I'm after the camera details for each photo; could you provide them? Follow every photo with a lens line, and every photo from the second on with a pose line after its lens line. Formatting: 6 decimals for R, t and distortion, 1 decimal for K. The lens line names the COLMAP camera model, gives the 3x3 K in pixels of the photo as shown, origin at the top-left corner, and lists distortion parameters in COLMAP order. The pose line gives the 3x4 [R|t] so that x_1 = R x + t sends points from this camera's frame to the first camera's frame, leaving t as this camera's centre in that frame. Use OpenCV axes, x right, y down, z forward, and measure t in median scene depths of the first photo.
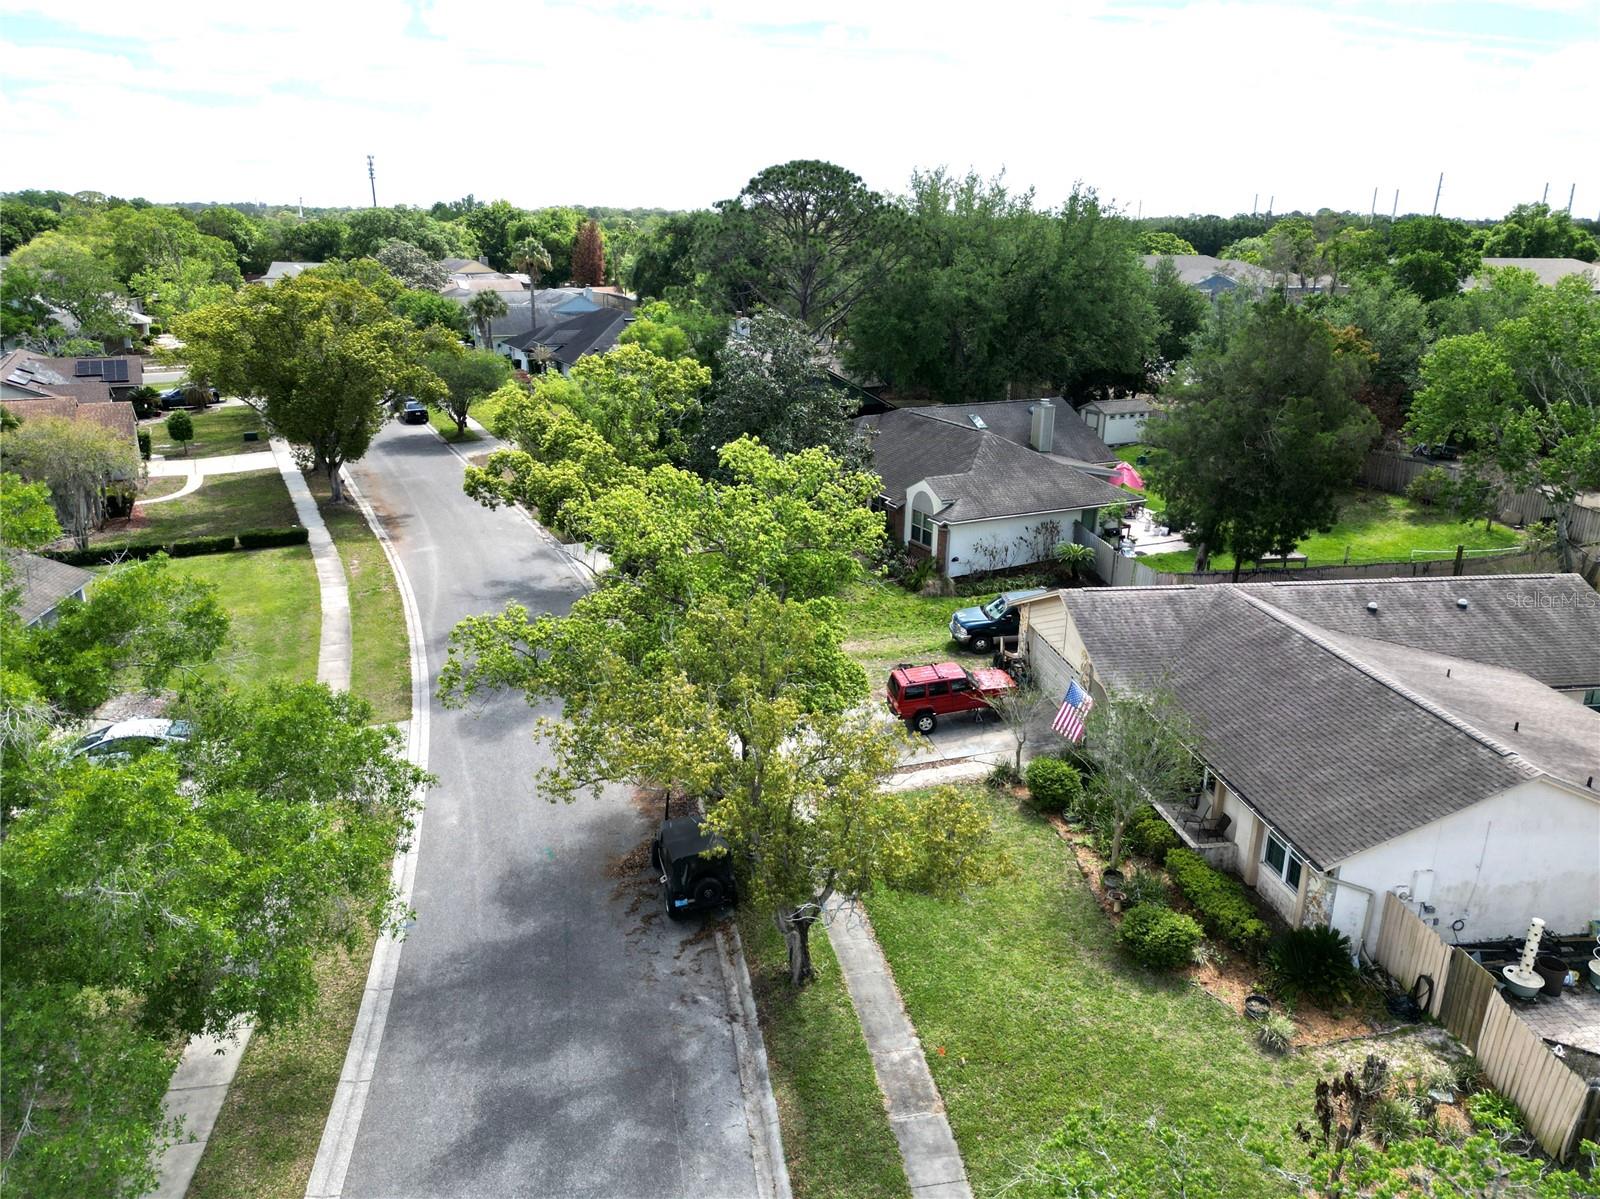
lens RADIAL K [[1129.5, 0, 795.7], [0, 1129.5, 592.2], [0, 0, 1]] dist [0.072989, -0.055468]
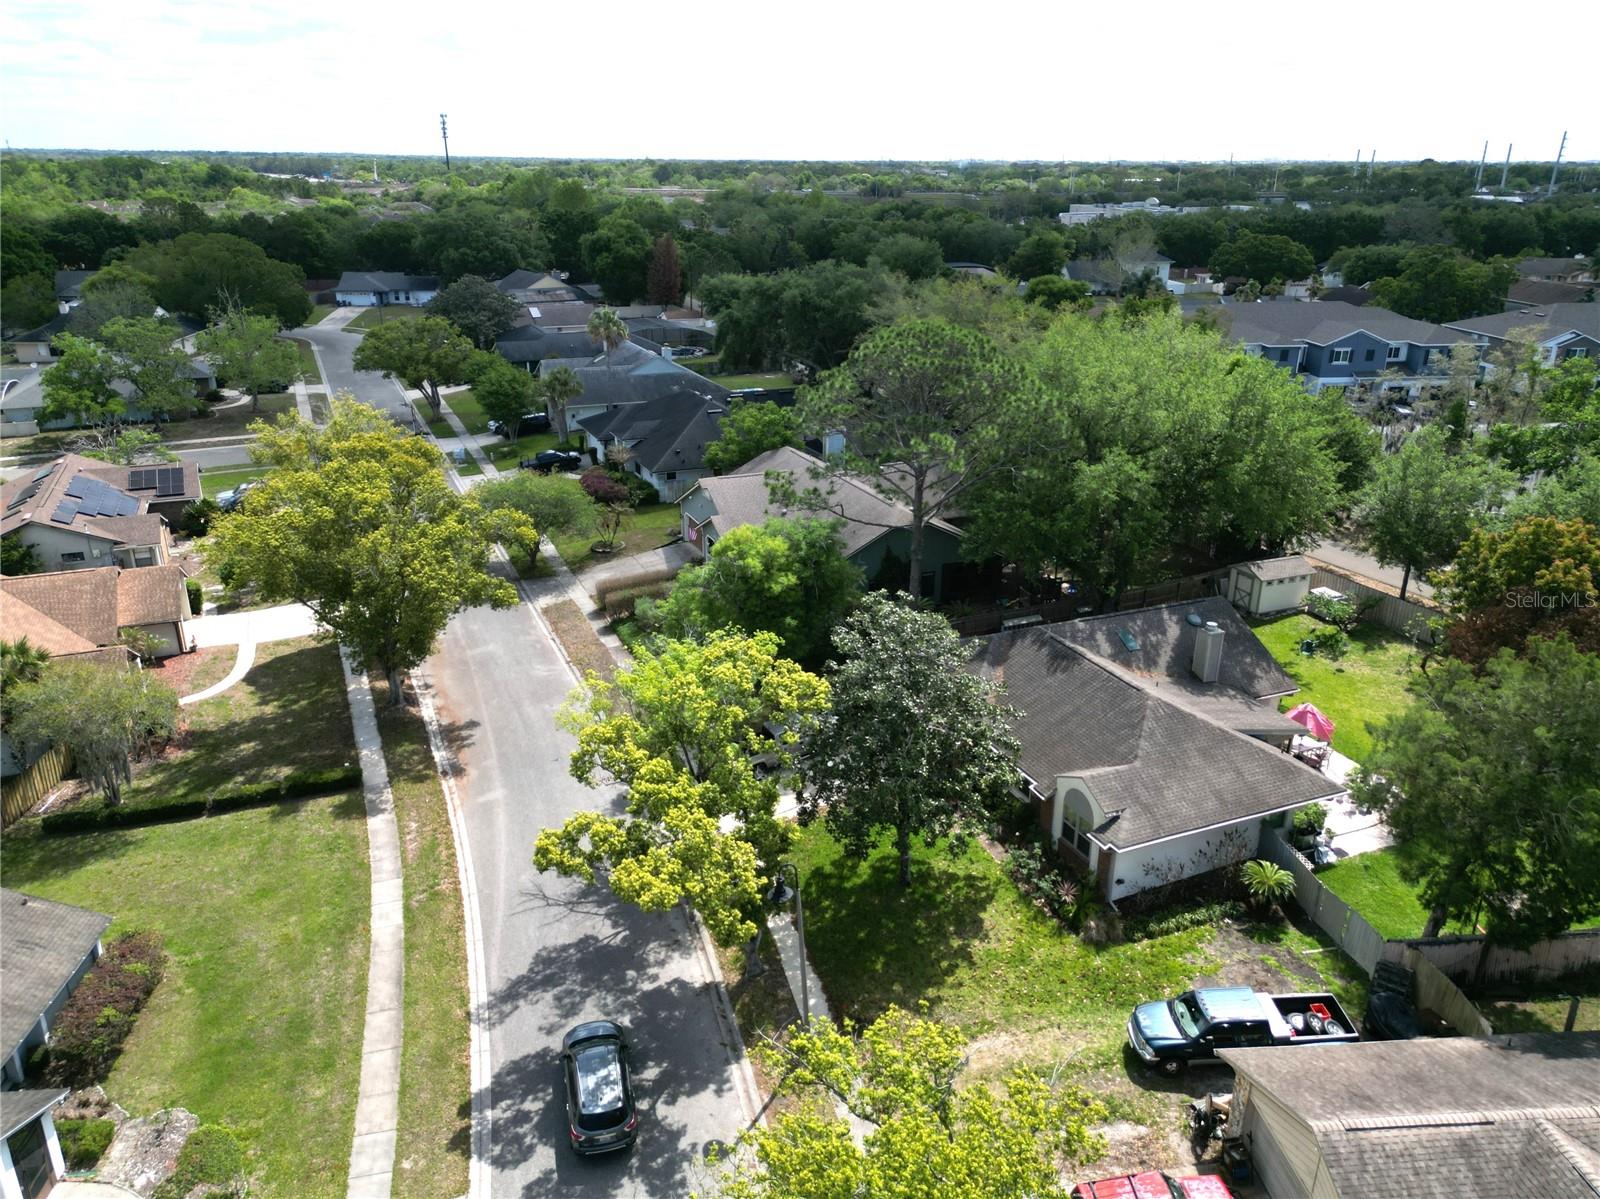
lens RADIAL K [[1129.5, 0, 801.8], [0, 1129.5, 598.4], [0, 0, 1]] dist [0.072989, -0.055468]
pose [[0.998519, 0.015681, -0.052086, -0.043956], [-0.013448, 0.998987, 0.042944, -0.232896], [0.052707, -0.042180, 0.997719, 0.145015]]
